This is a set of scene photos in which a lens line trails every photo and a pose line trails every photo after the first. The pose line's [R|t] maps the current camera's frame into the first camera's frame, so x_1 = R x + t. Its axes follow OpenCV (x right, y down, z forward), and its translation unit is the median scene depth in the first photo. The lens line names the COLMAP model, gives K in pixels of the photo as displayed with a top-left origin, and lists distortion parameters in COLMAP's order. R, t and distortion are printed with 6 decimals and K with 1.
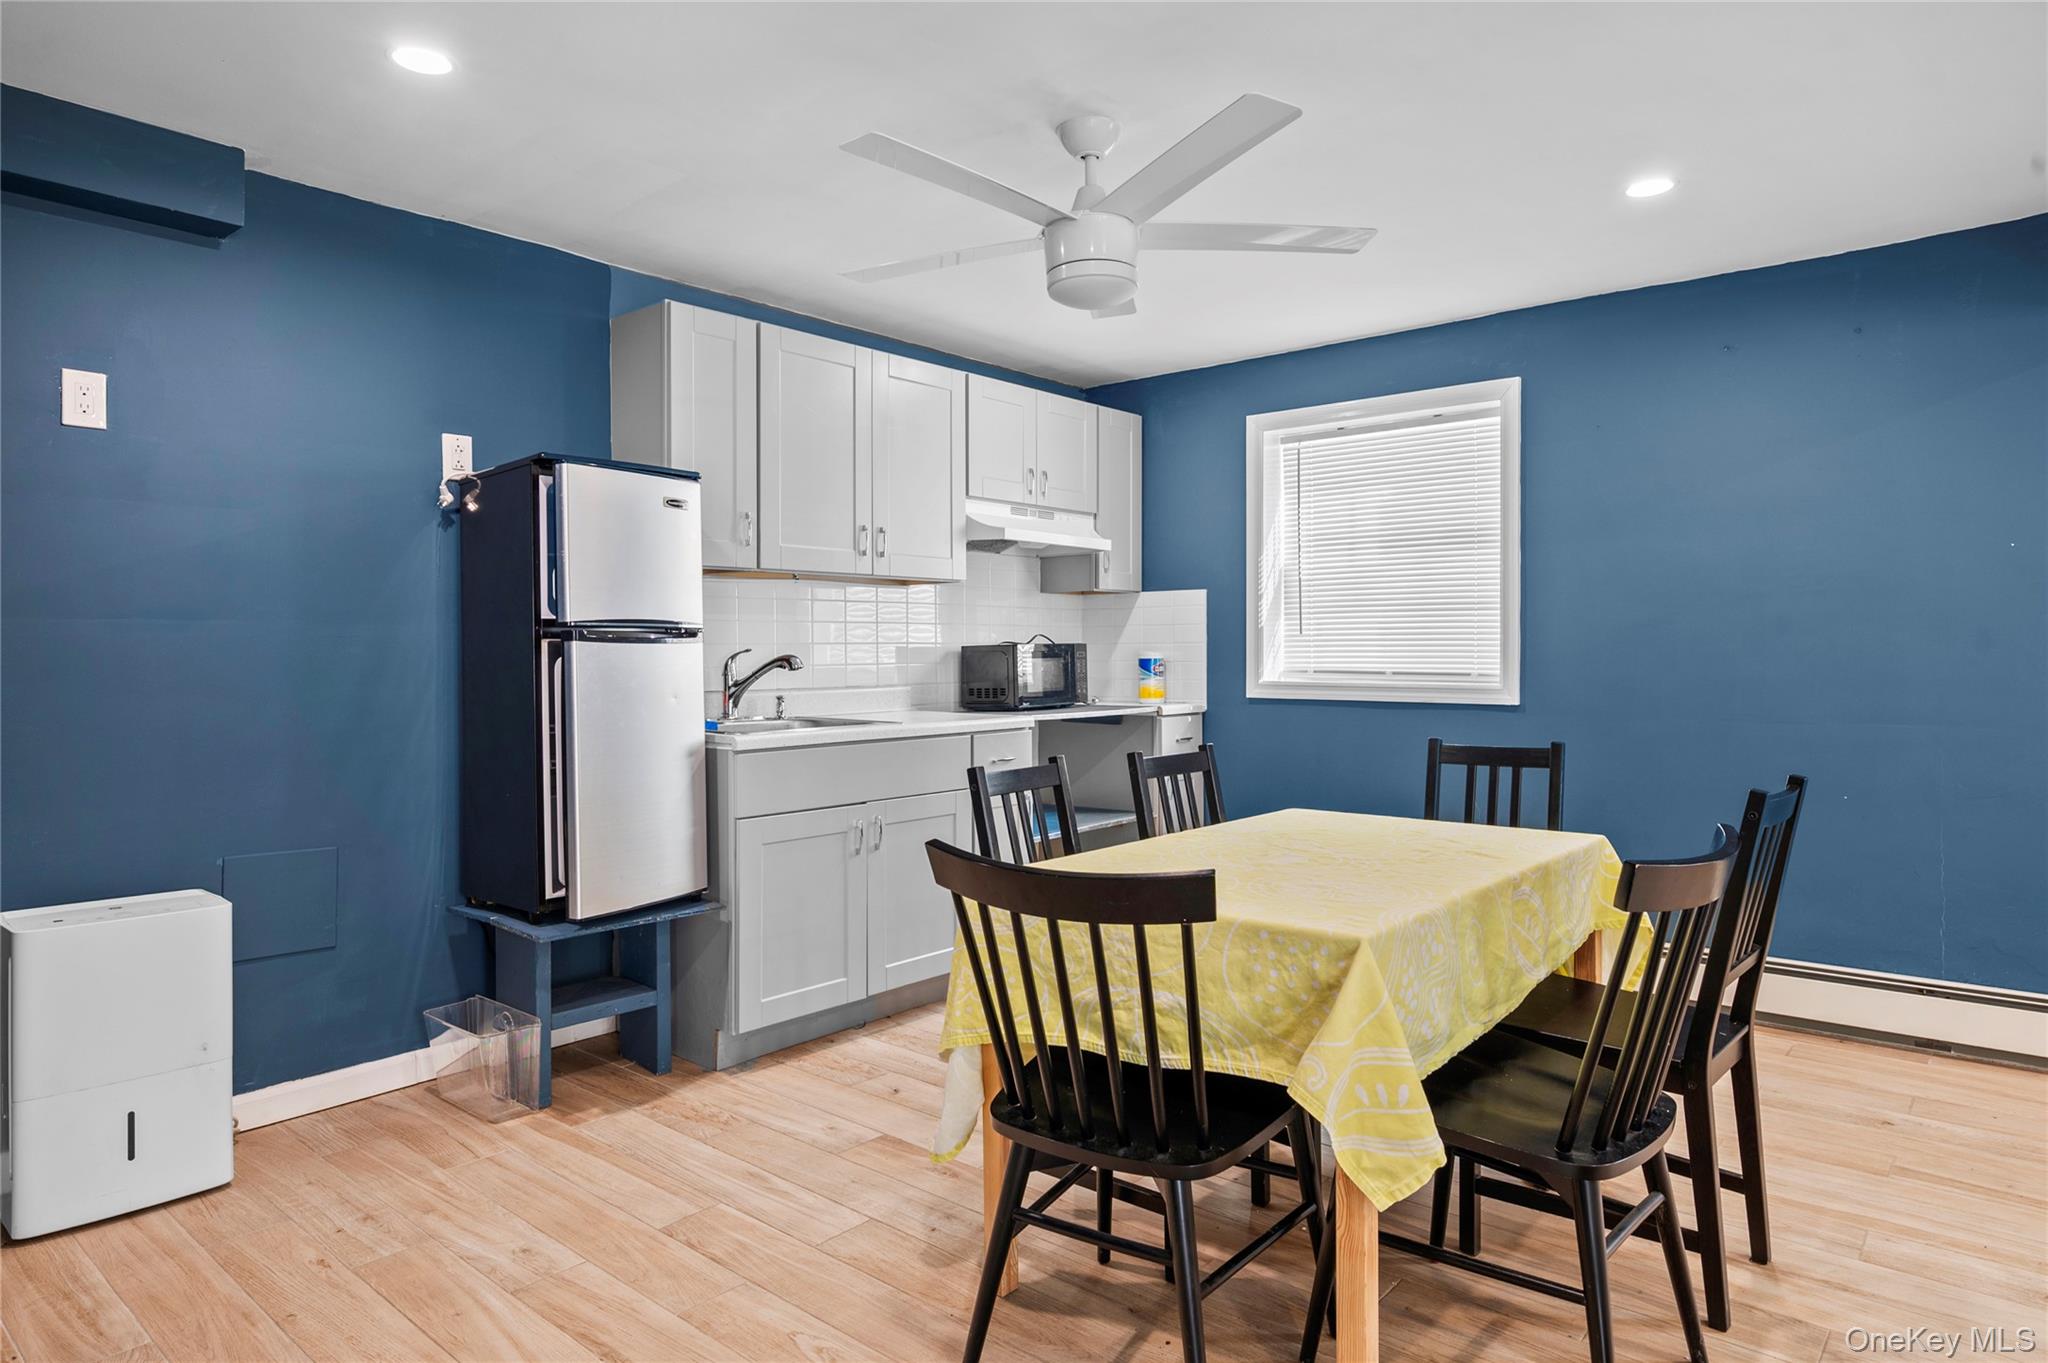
lens RADIAL K [[1208.2, 0, 1023.3], [0, 1208.2, 652.4], [0, 0, 1]] dist [0.002338, 0.000136]
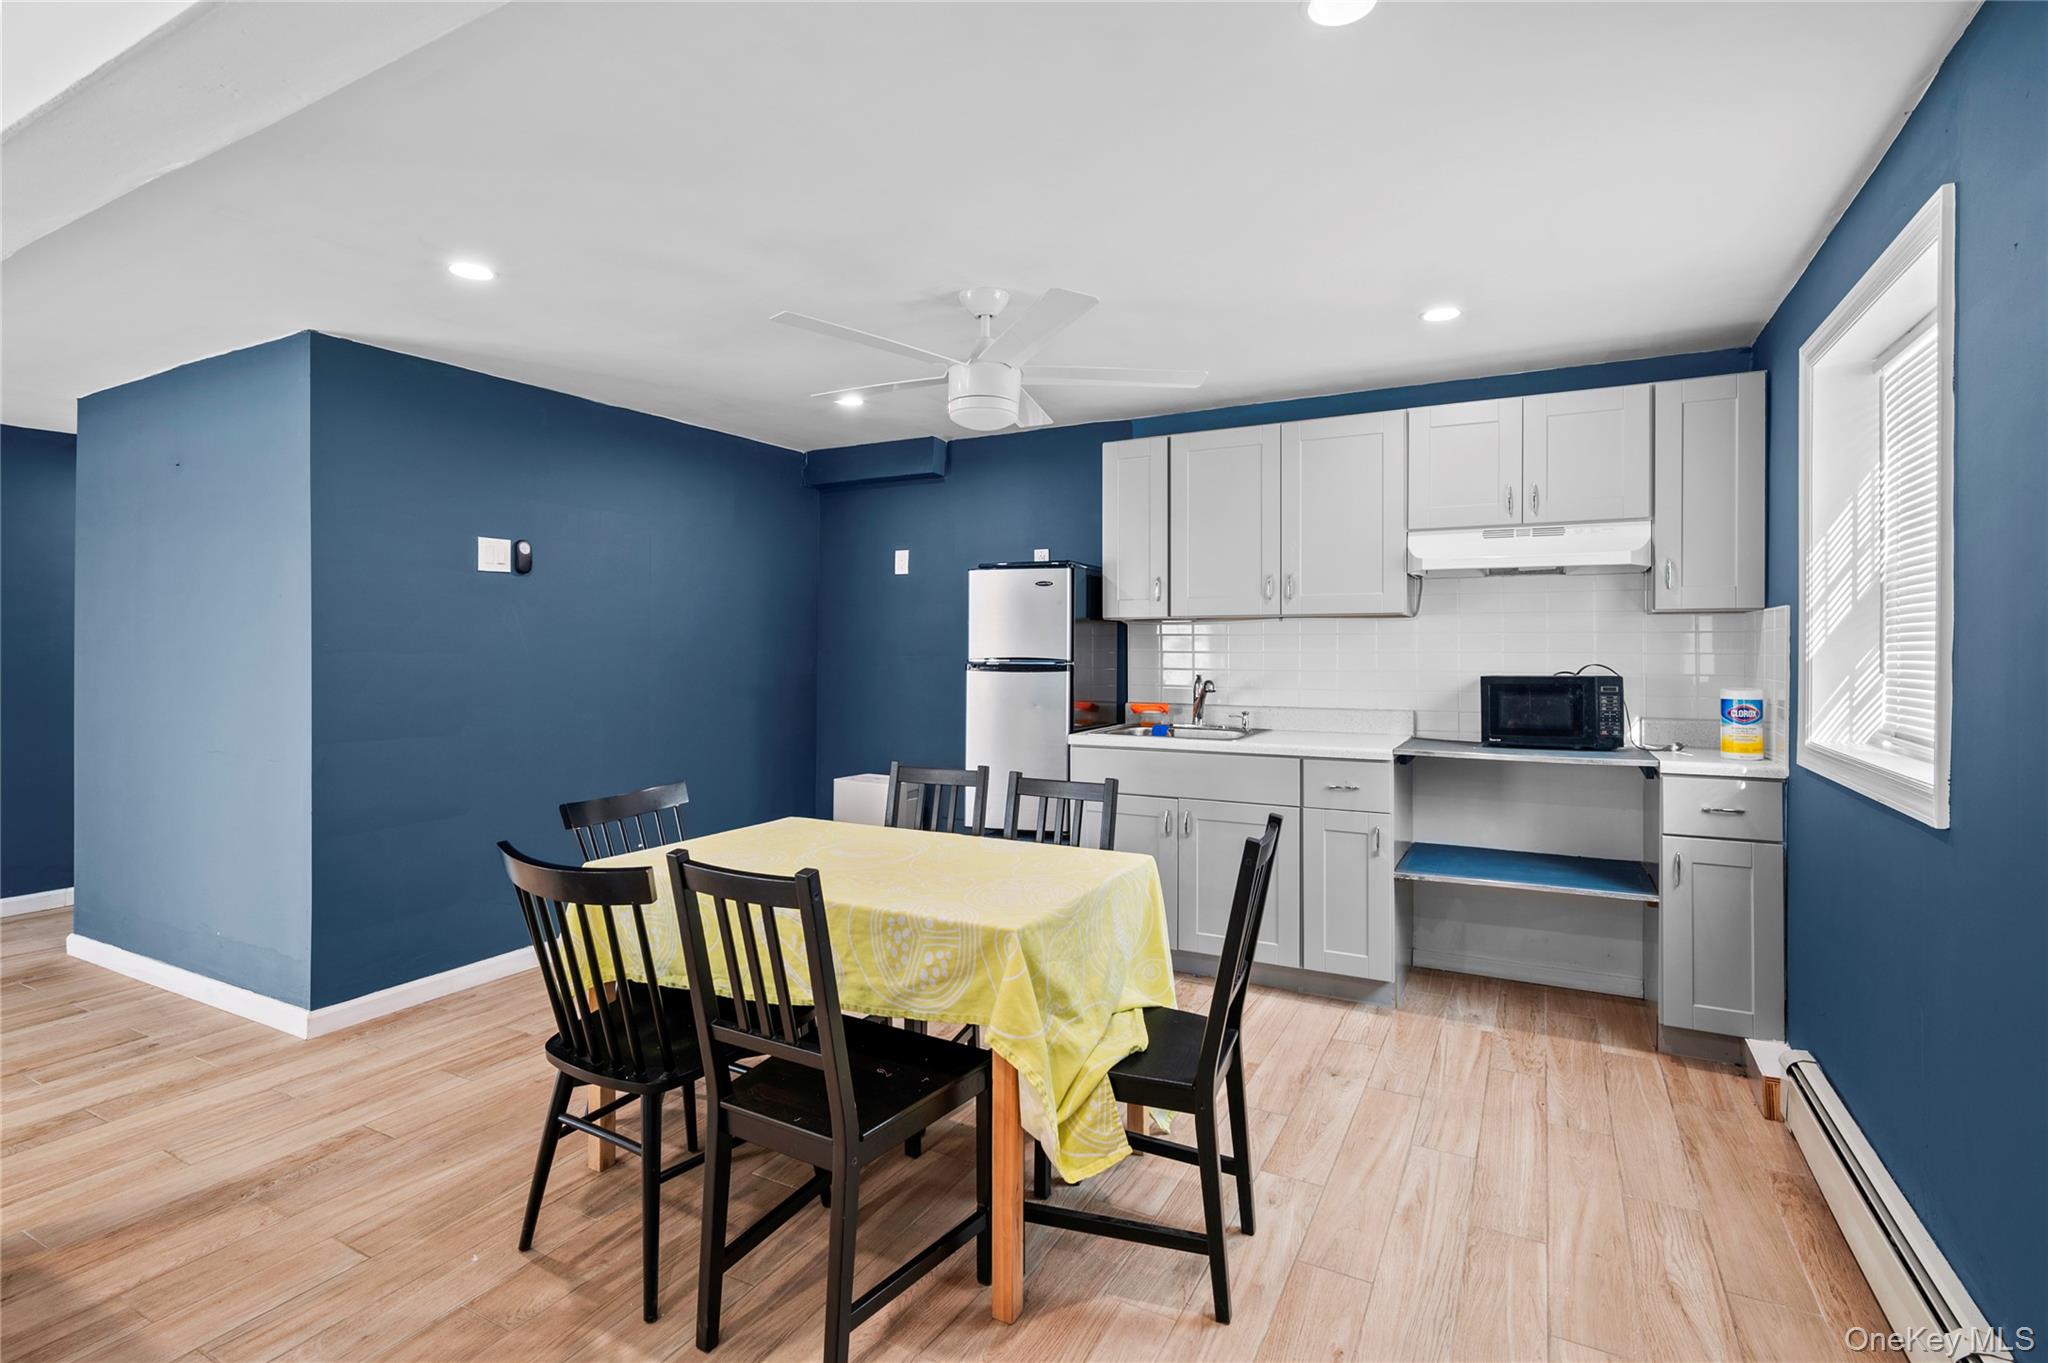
lens RADIAL K [[970.9, 0, 1020.4], [0, 970.9, 657.1], [0, 0, 1]] dist [-0.000088, -0.000236]
pose [[0.218365, 0.009754, -0.975818, 0.817264], [-0.005307, 0.999947, 0.008808, -0.032890], [0.975853, 0.003256, 0.218406, 0.603545]]
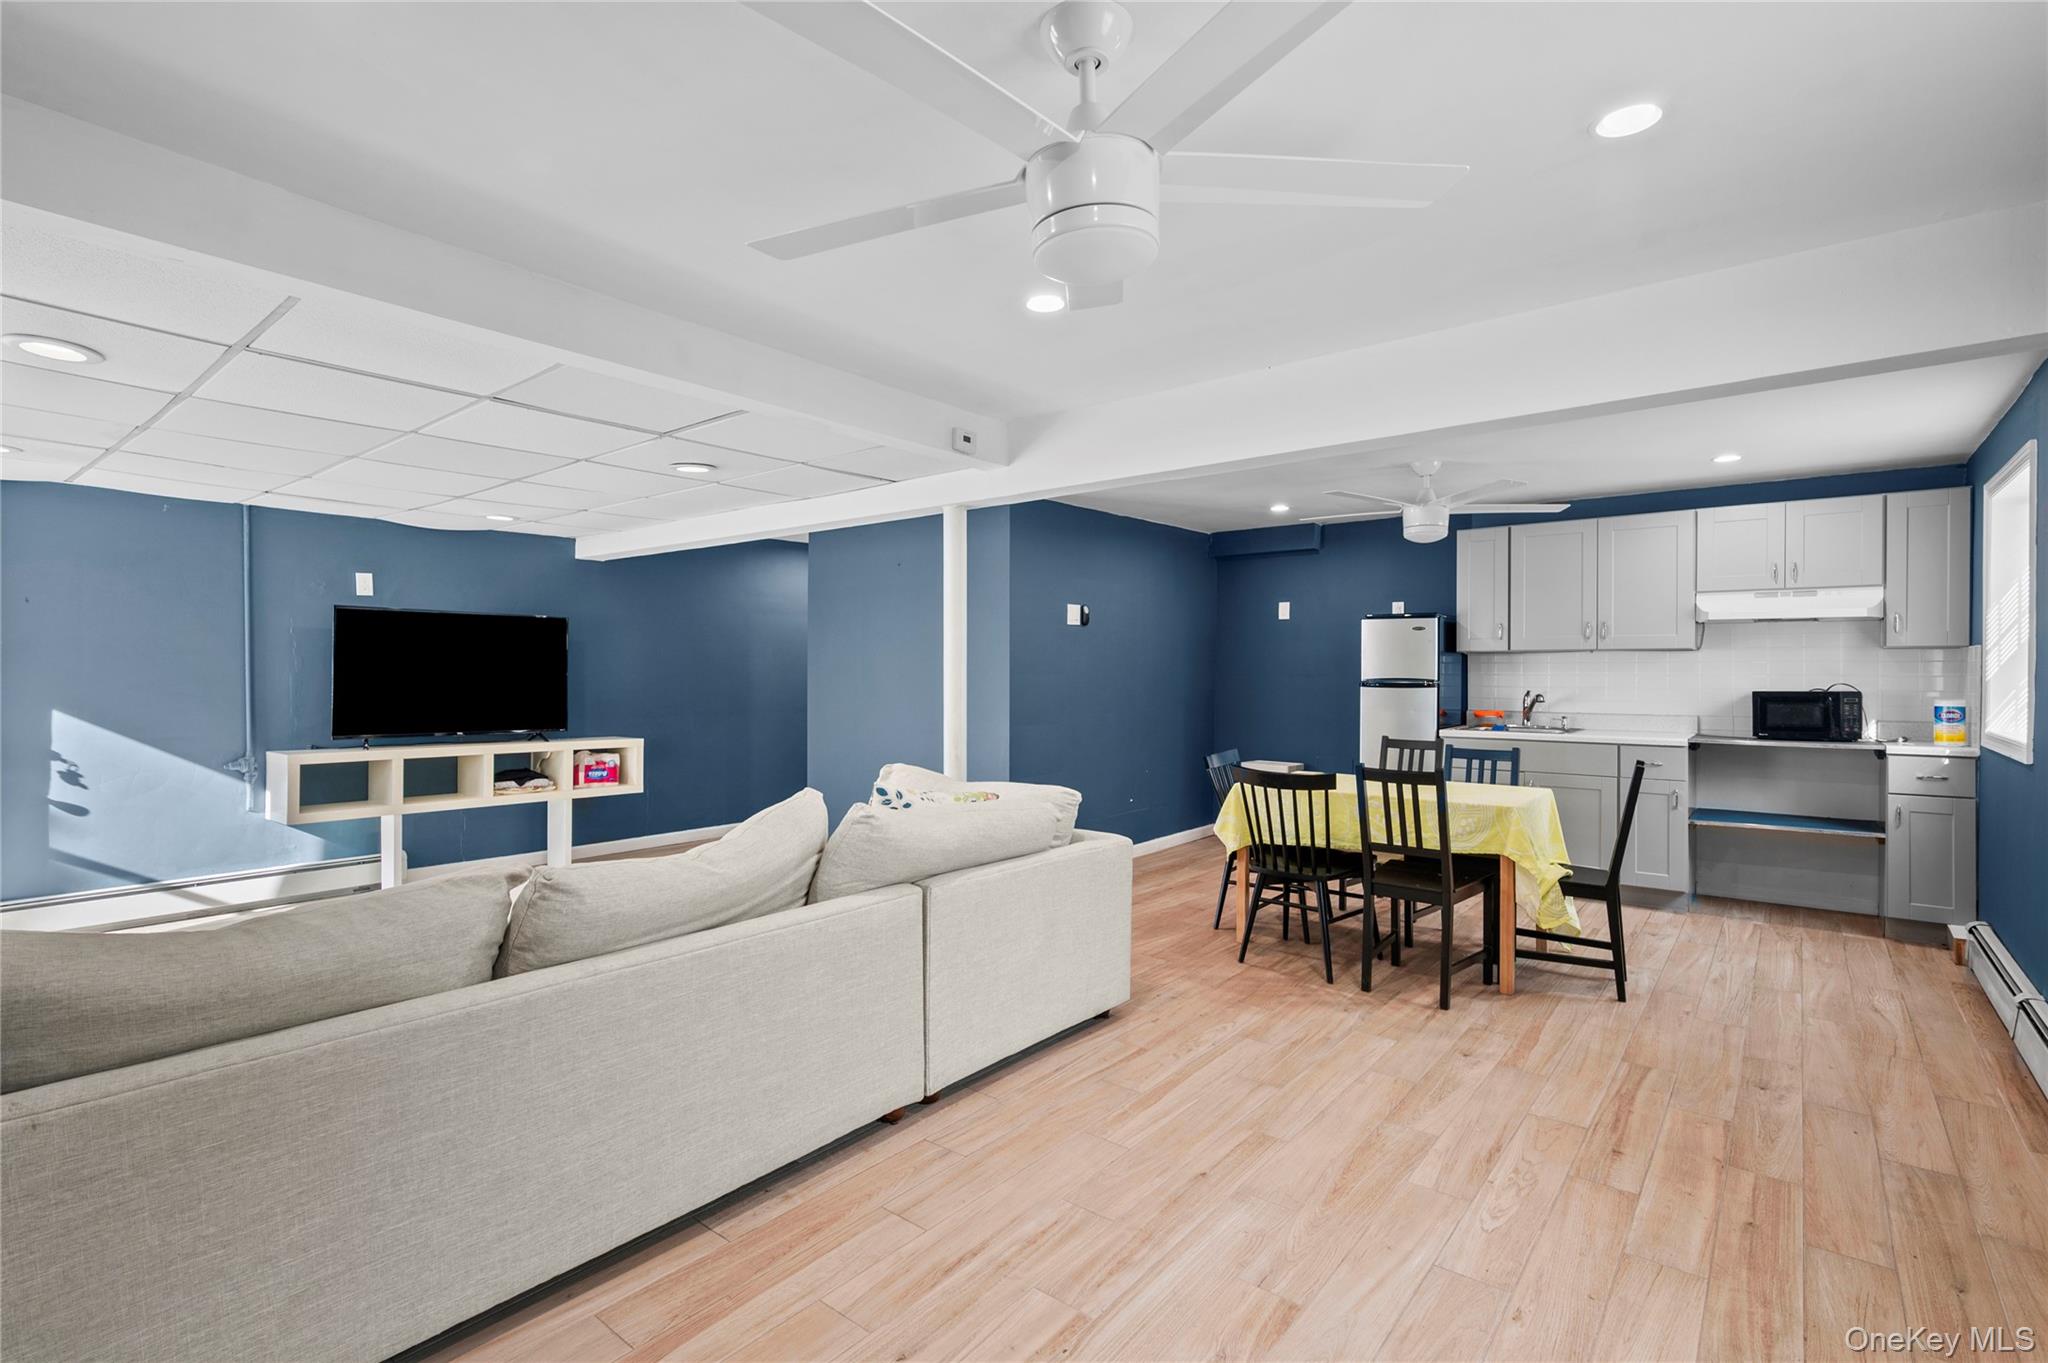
lens RADIAL K [[955.2, 0, 1024.0], [0, 955.2, 681.5], [0, 0, 1]] dist [-0.001138, 0.000337]
pose [[0.031947, 0.011159, -0.999427, 1.330225], [-0.007145, 0.999915, 0.010936, -0.030130], [0.999464, 0.006792, 0.032024, 0.157240]]
